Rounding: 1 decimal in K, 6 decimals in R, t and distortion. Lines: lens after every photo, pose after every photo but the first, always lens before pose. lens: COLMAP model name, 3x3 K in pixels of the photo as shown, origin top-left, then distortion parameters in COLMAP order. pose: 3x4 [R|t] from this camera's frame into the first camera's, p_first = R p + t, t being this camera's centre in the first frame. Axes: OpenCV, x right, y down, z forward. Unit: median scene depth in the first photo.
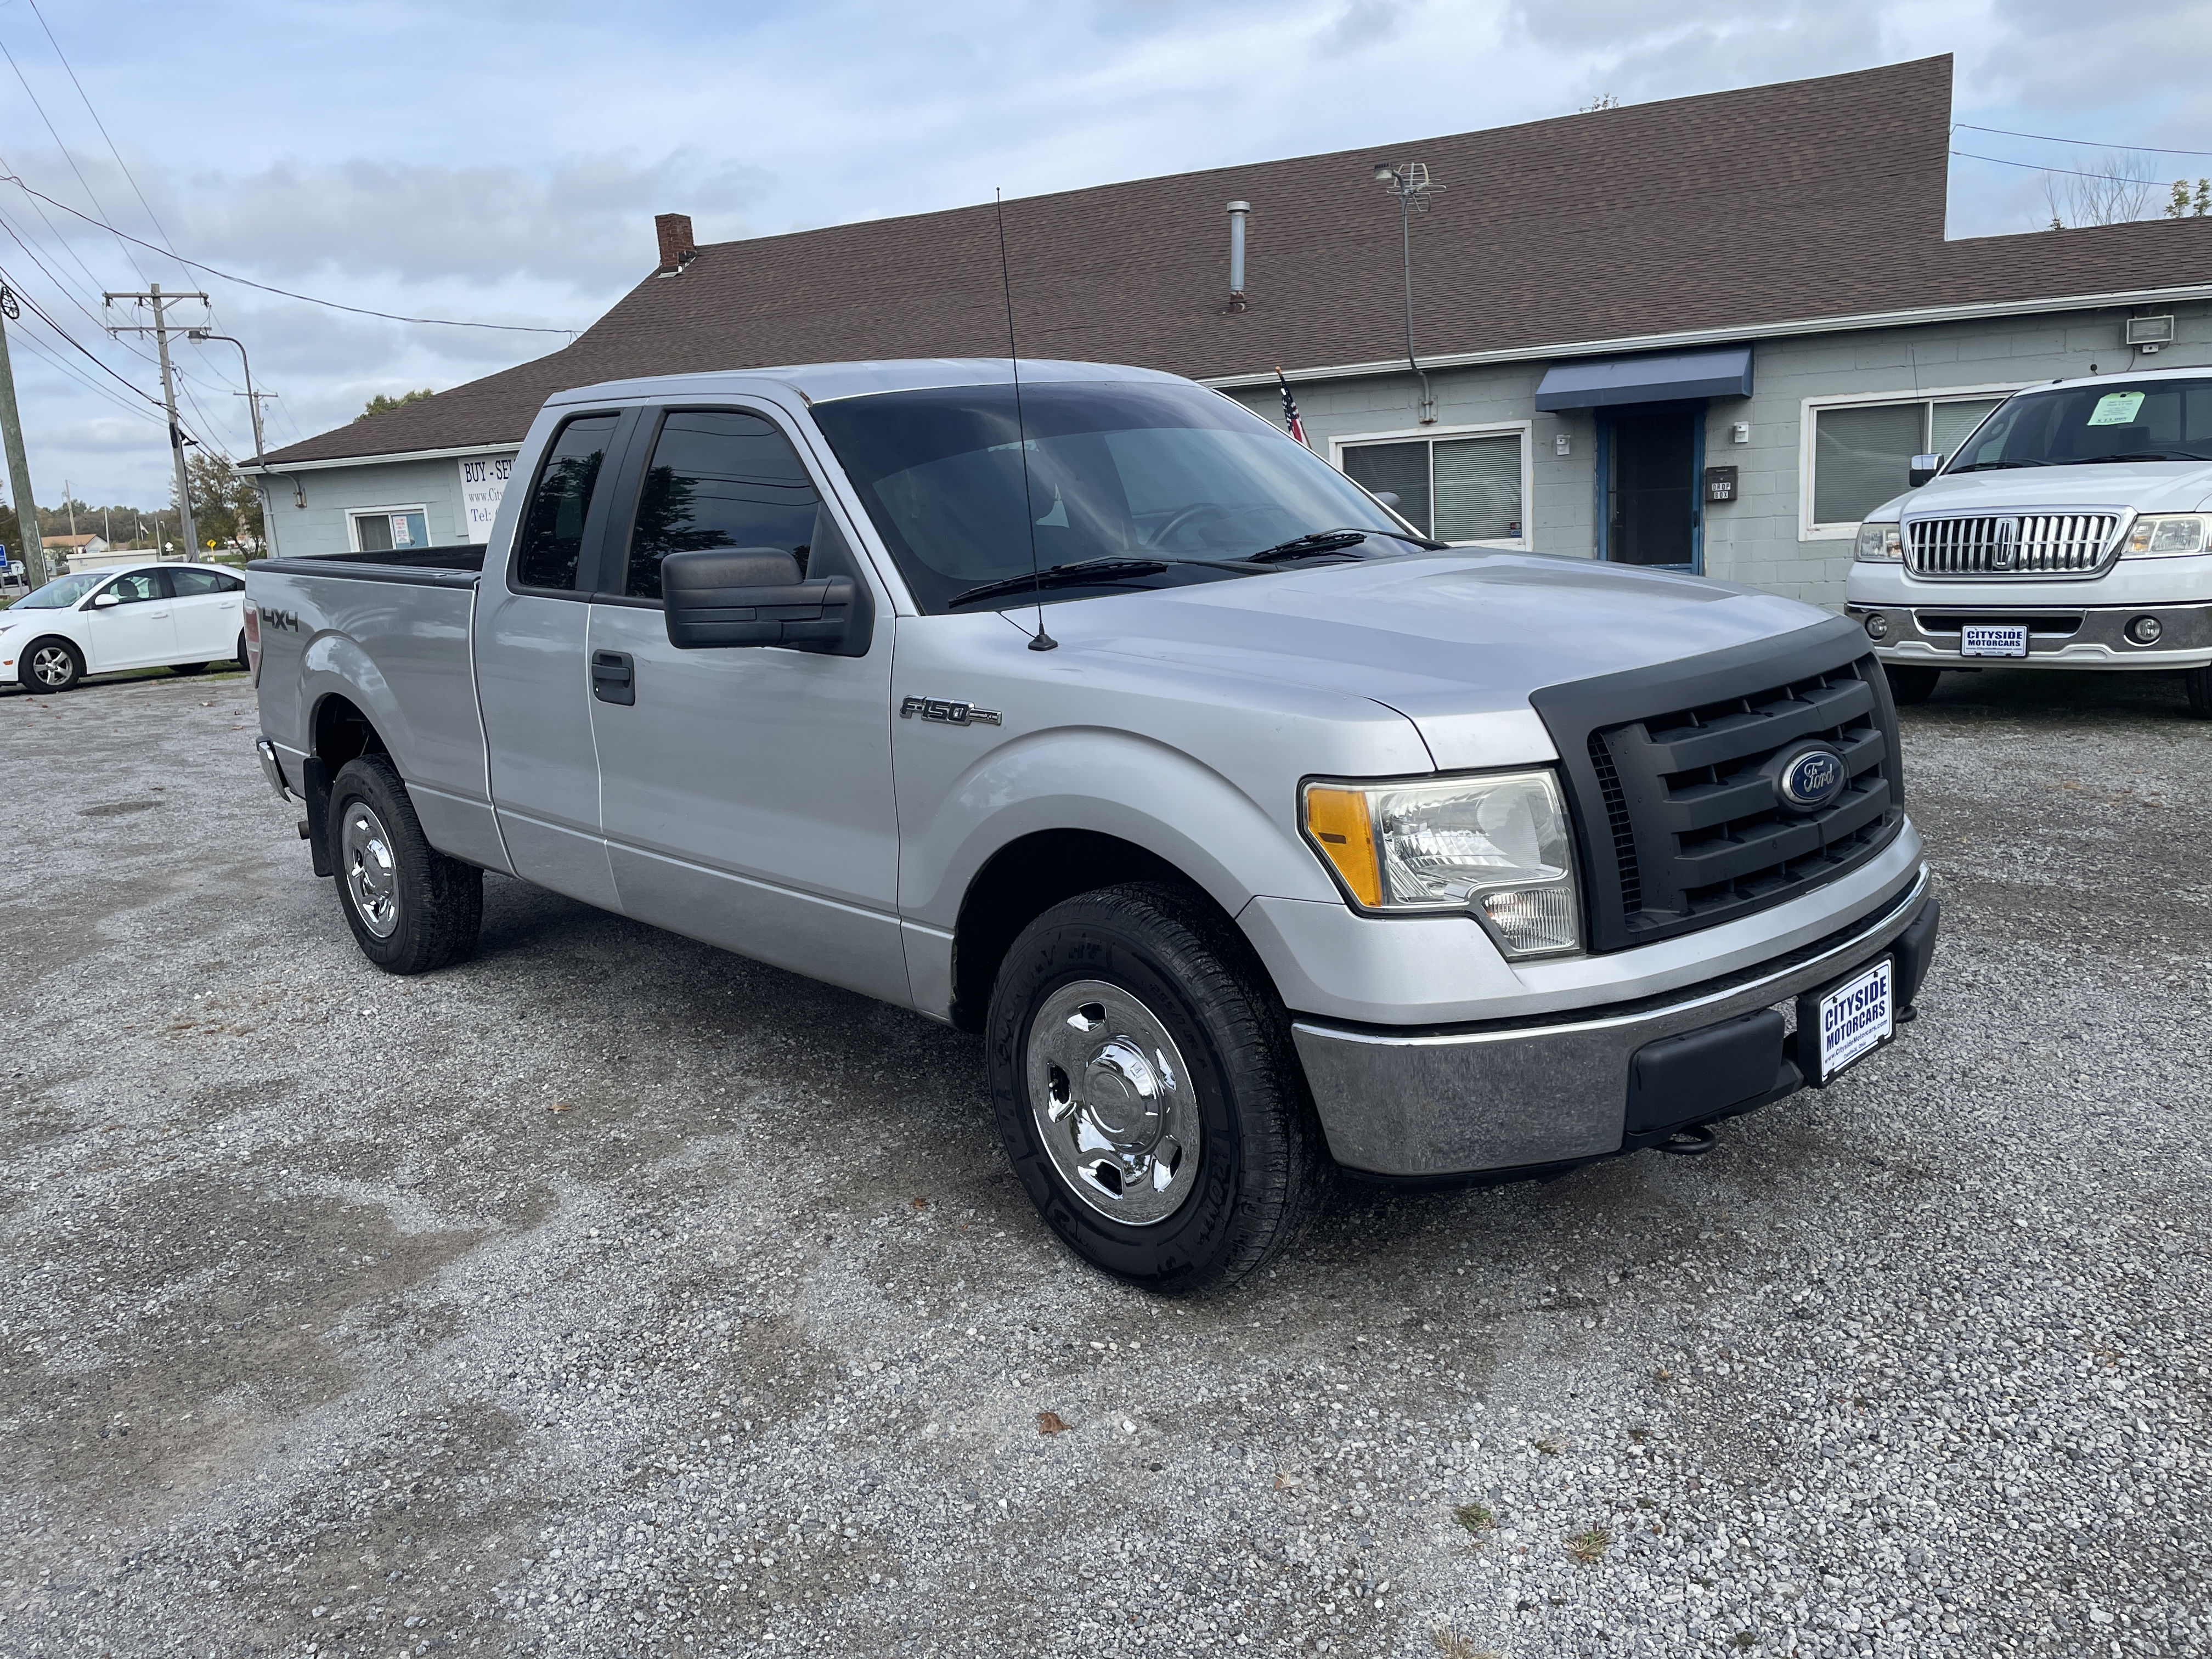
lens RADIAL K [[1633.0, 0, 1106.0], [0, 1633.0, 829.5], [0, 0, 1]] dist [0.091541, -0.118965]
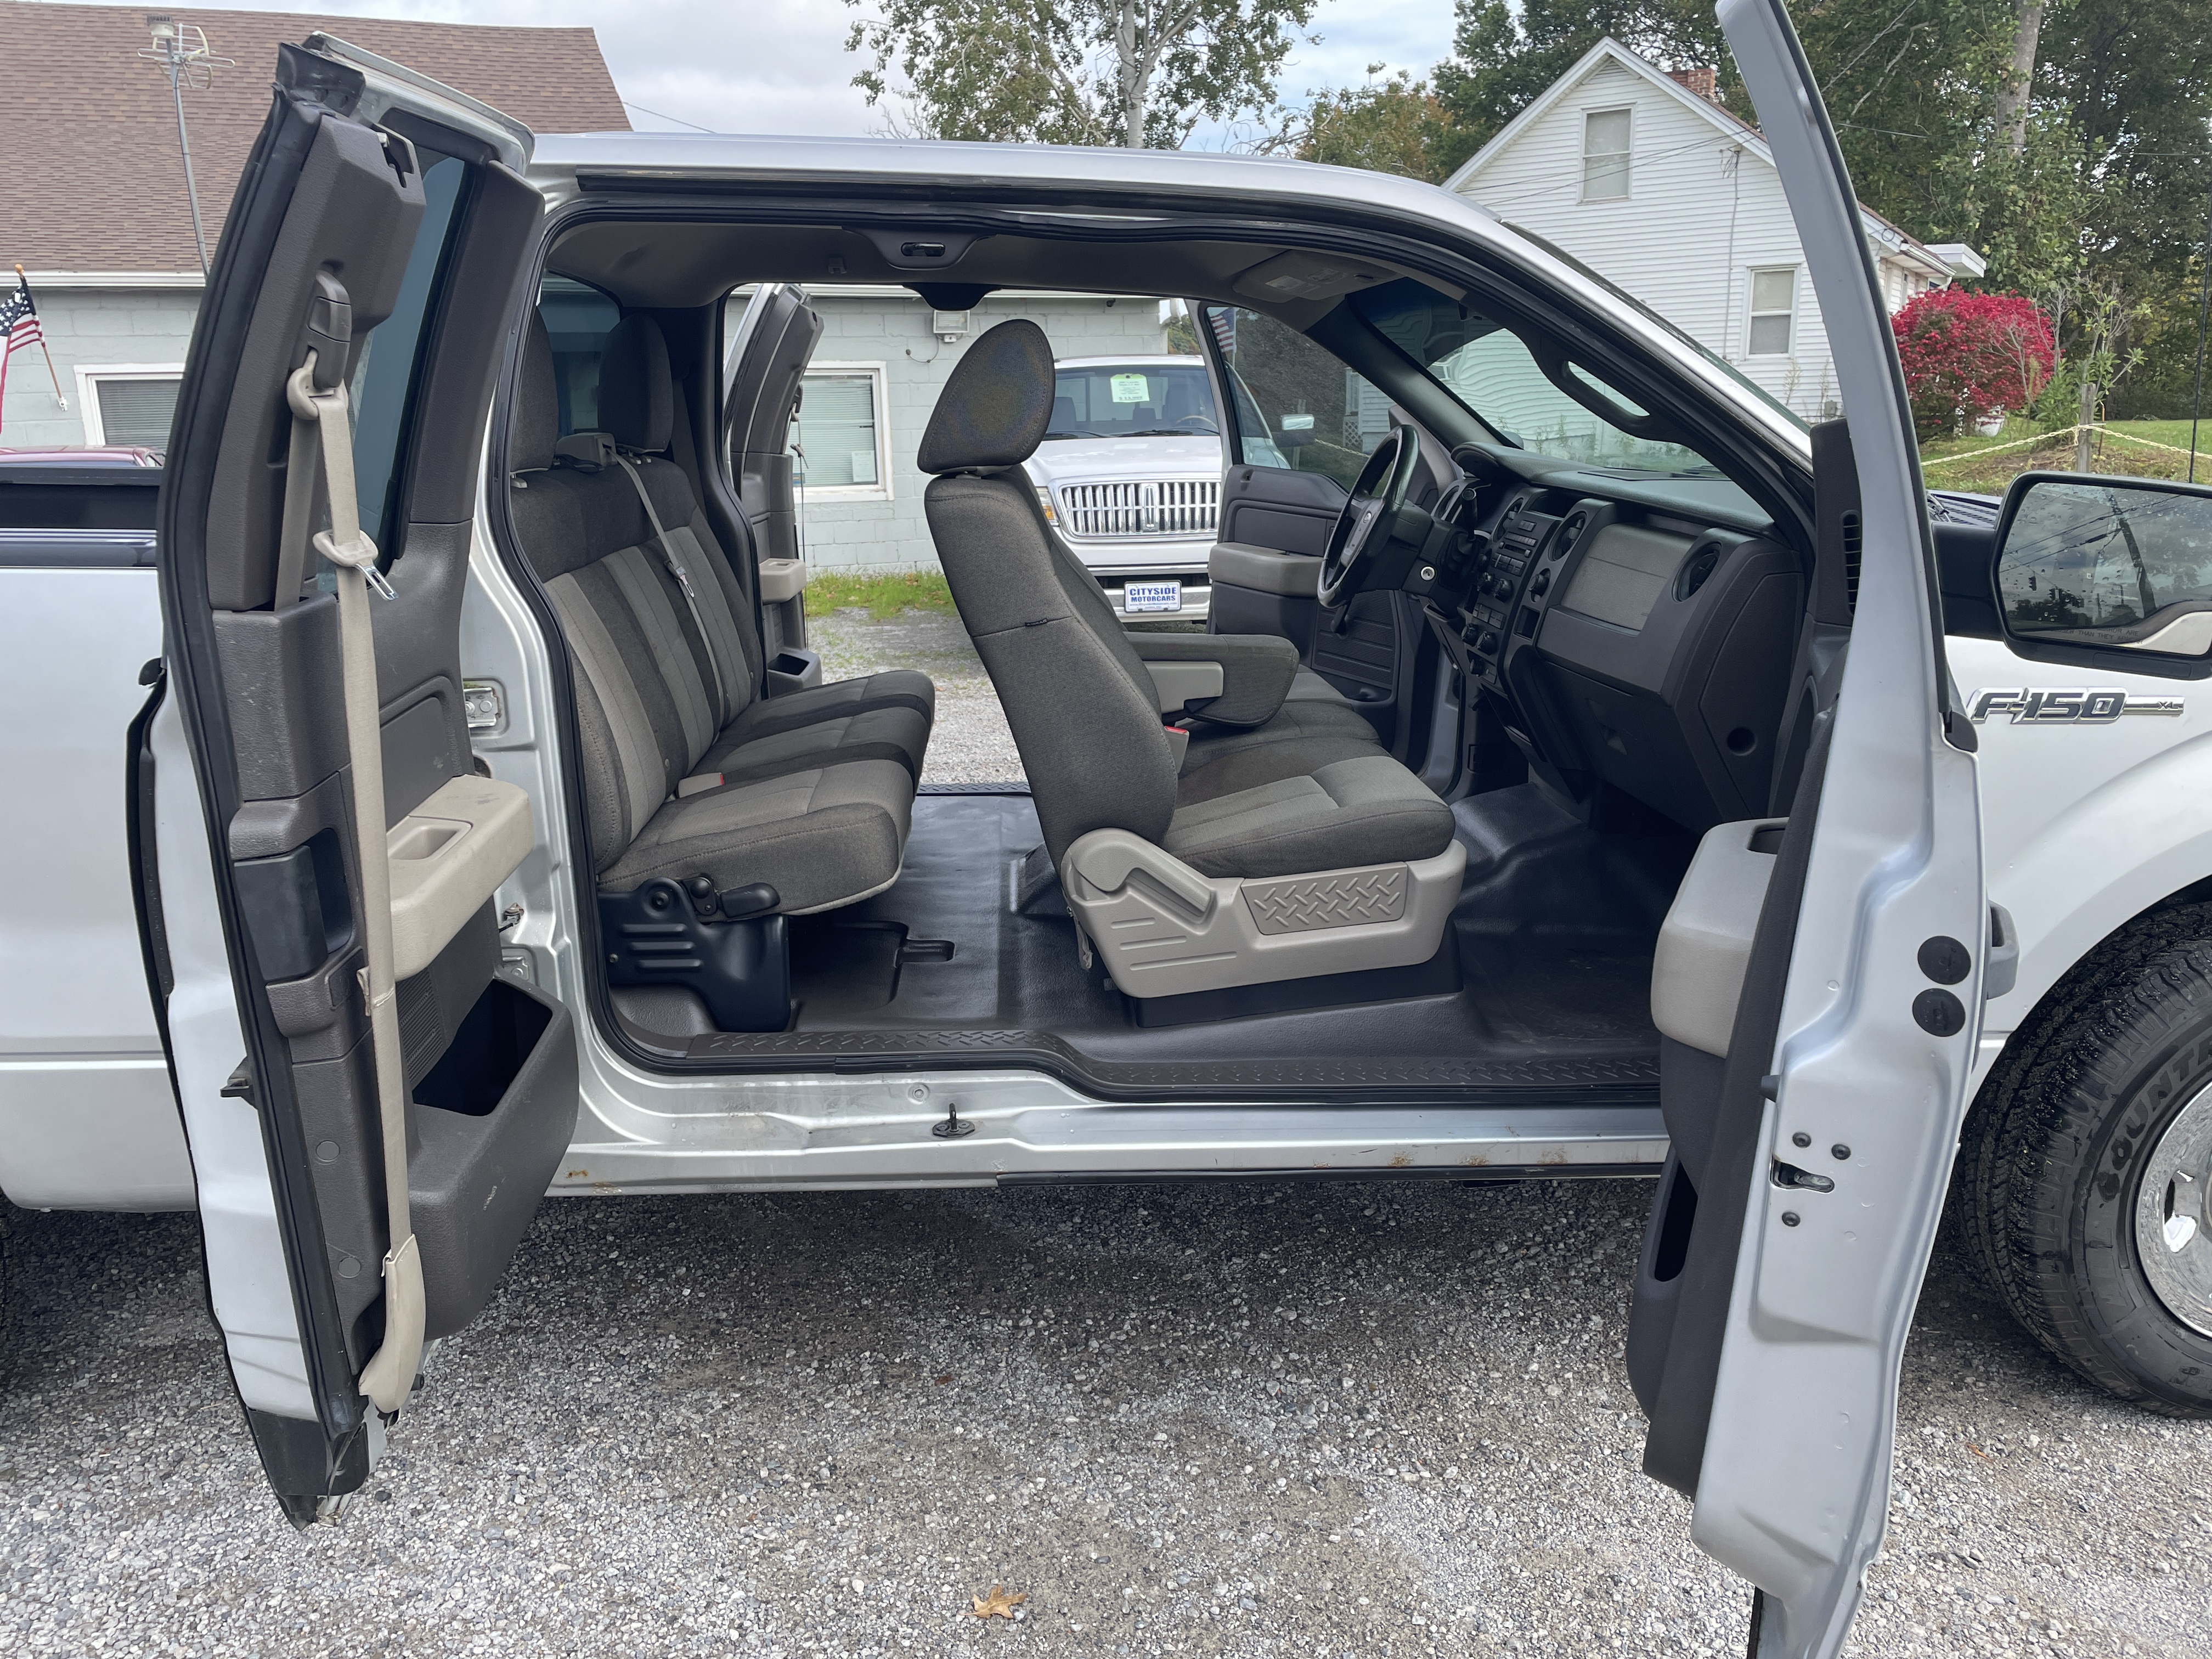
lens RADIAL K [[1659.4, 0, 1096.3], [0, 1659.4, 822.4], [0, 0, 1]] dist [0.079327, -0.101205]
pose [[0.657482, -0.138135, 0.740700, -0.554805], [0.132251, 0.988947, 0.067038, -0.079042], [-0.741773, 0.053882, 0.668483, 0.535344]]
